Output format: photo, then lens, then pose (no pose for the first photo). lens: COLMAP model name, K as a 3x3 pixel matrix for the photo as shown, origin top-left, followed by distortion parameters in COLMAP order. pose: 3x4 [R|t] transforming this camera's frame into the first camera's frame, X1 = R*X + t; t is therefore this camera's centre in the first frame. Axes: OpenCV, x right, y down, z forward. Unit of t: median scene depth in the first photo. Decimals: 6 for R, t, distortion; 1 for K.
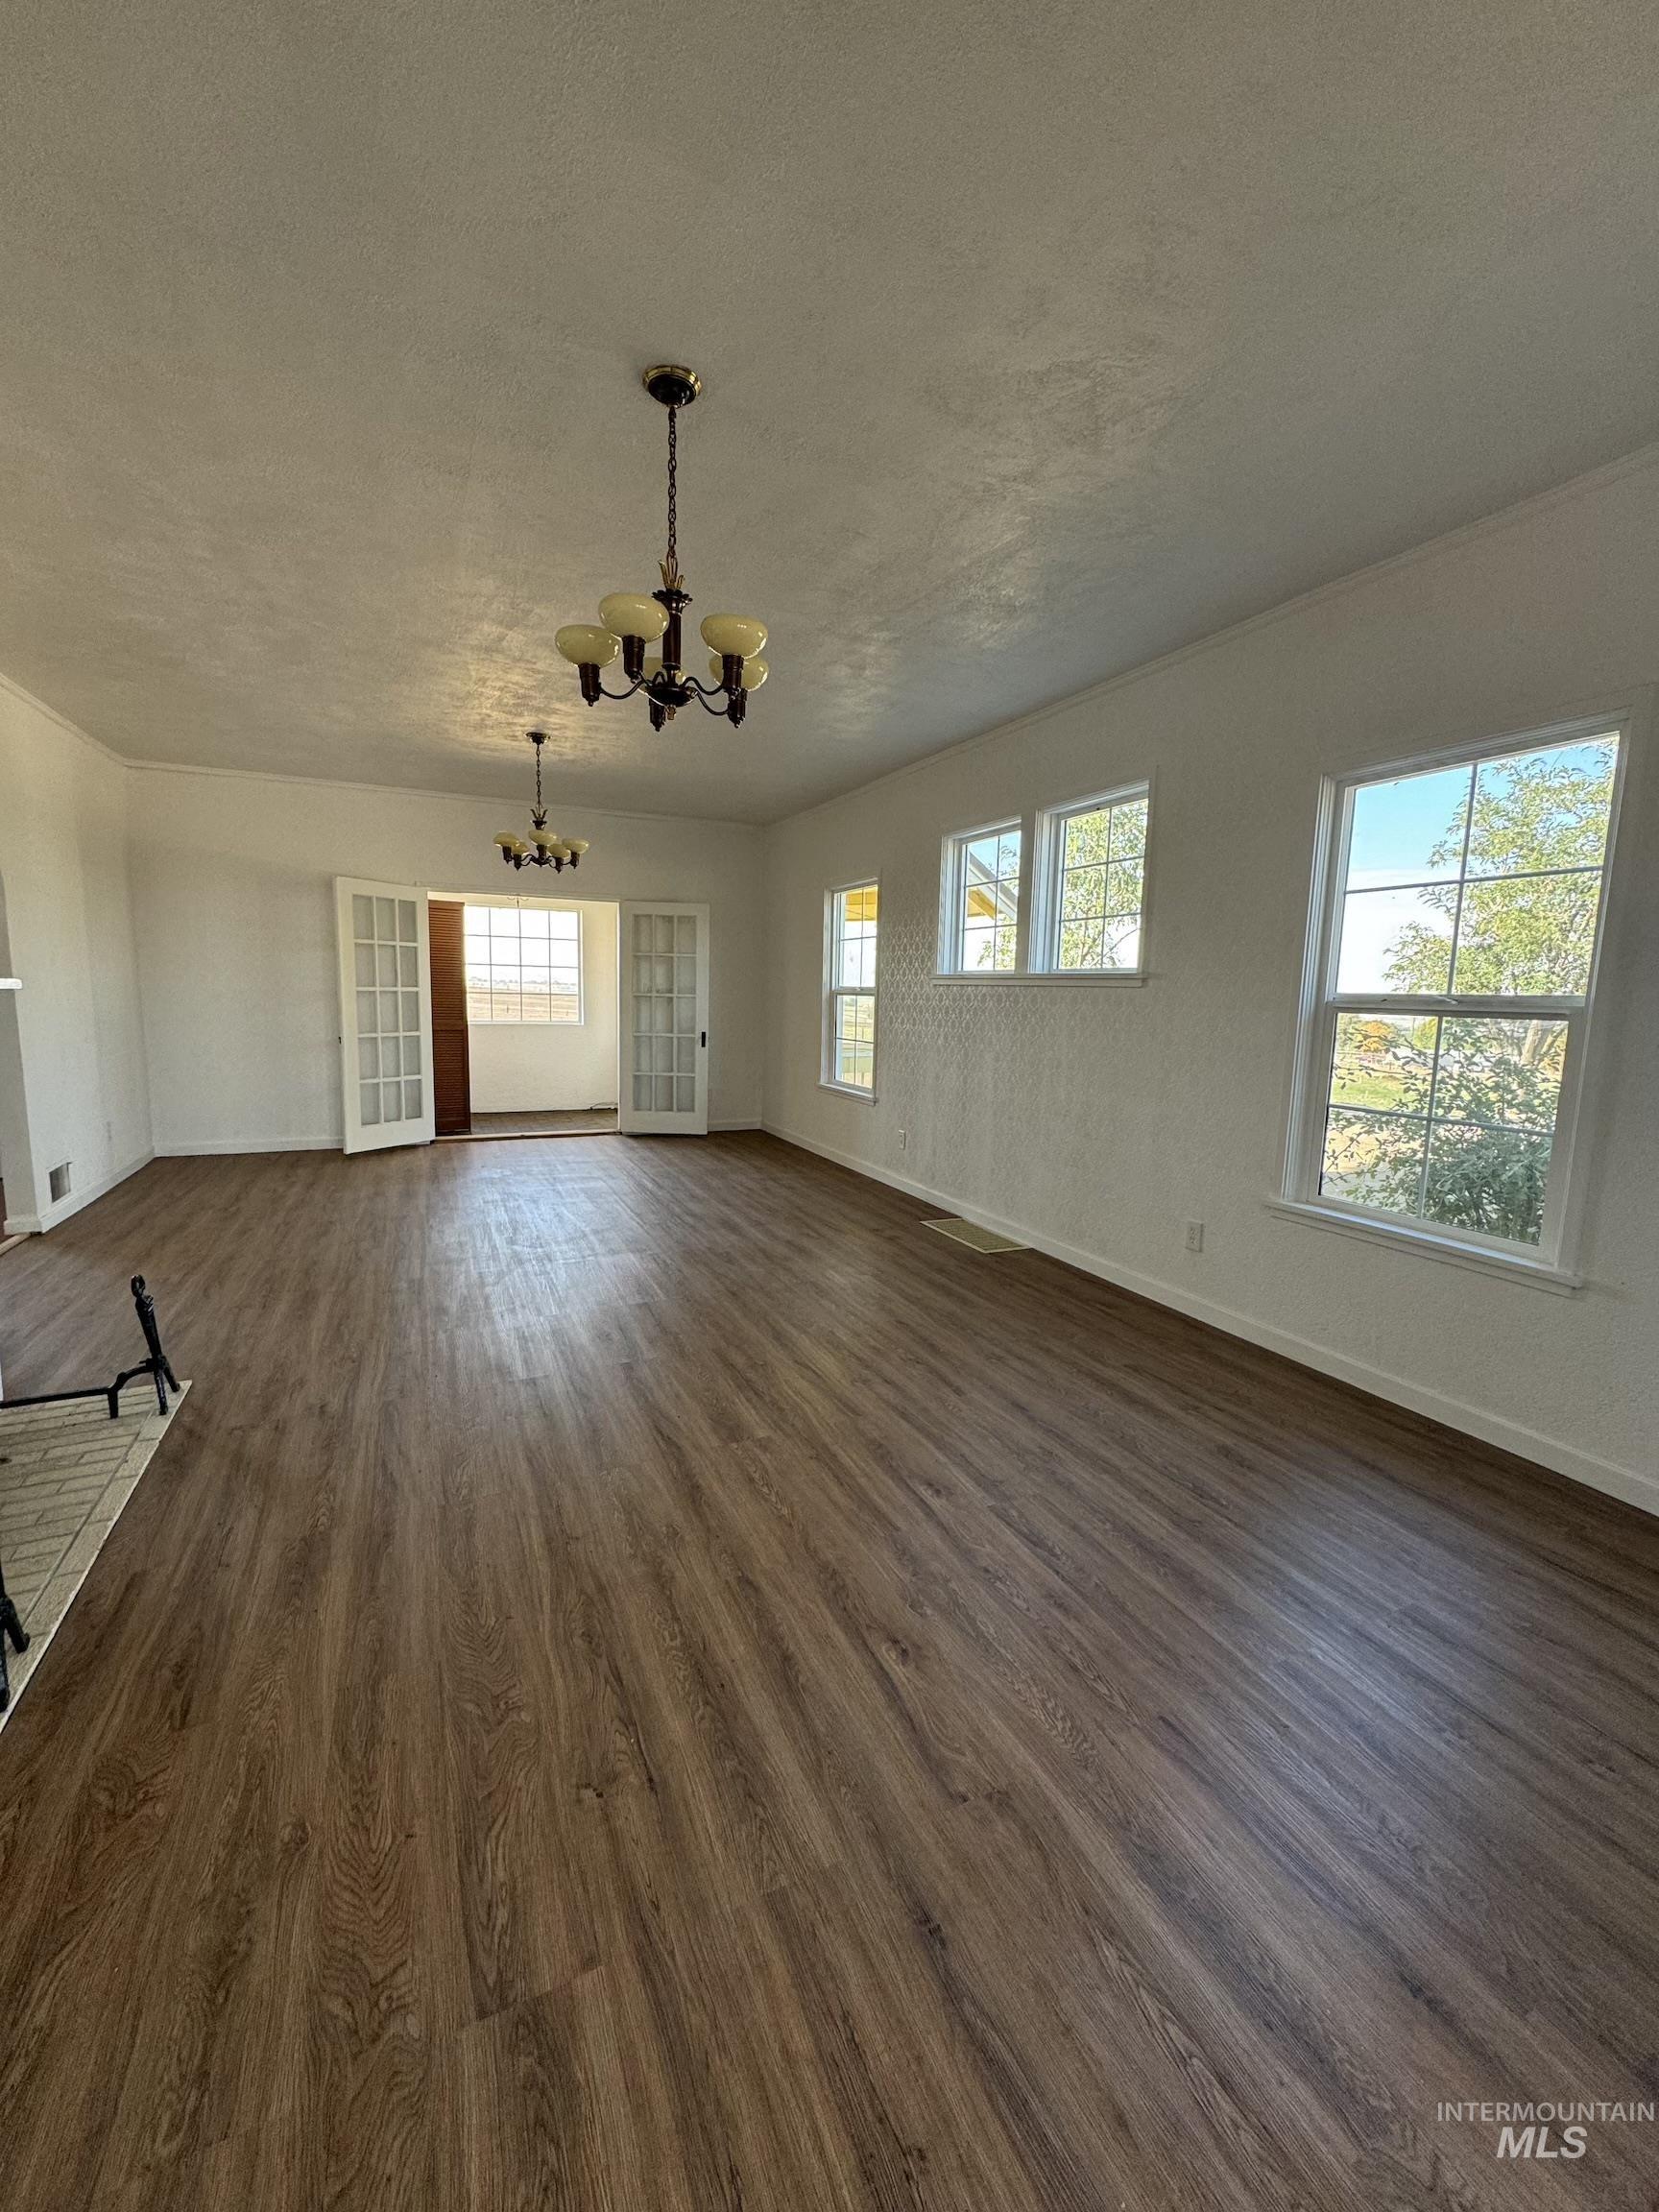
lens RADIAL K [[881.9, 0, 834.9], [0, 881.9, 1104.9], [0, 0, 1]] dist [-0.001303, 0.000408]
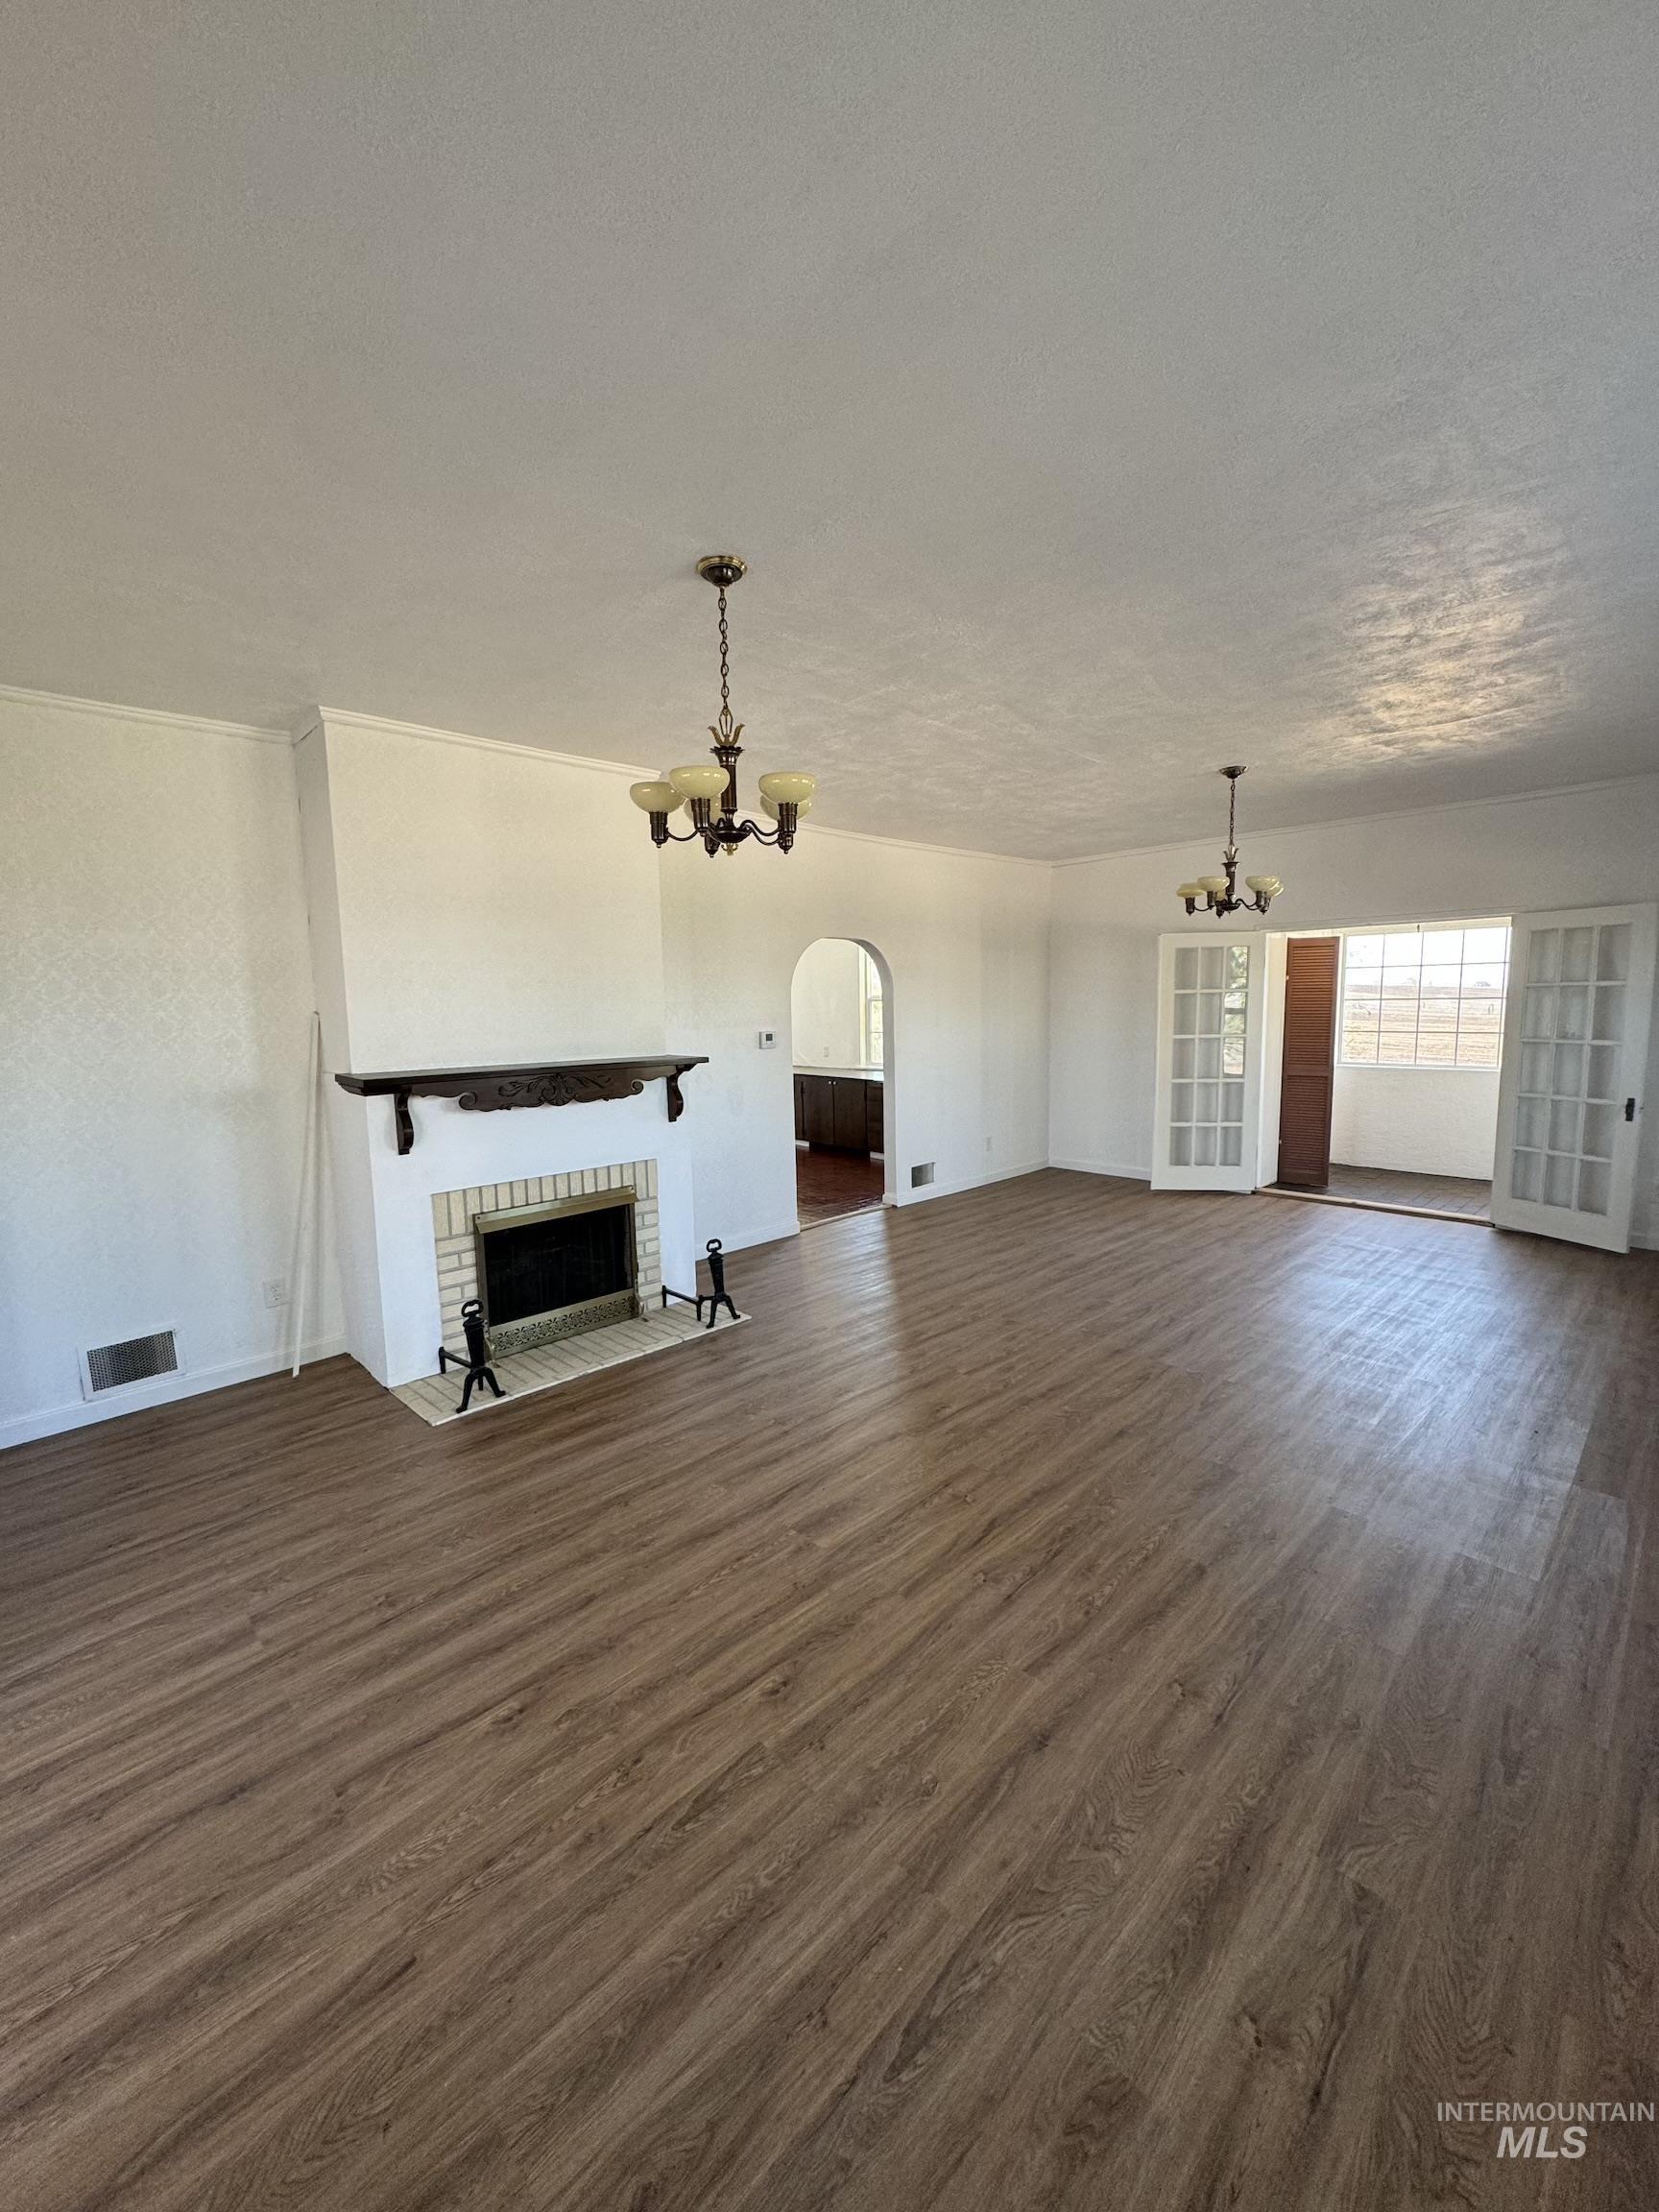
lens RADIAL K [[881.9, 0, 830.5], [0, 881.9, 1106.6], [0, 0, 1]] dist [-0.001303, 0.000408]
pose [[0.324295, 0.081361, -0.942451, 0.868861], [-0.094654, 0.994085, 0.053249, -0.172827], [0.941209, 0.071938, 0.330078, 0.706234]]
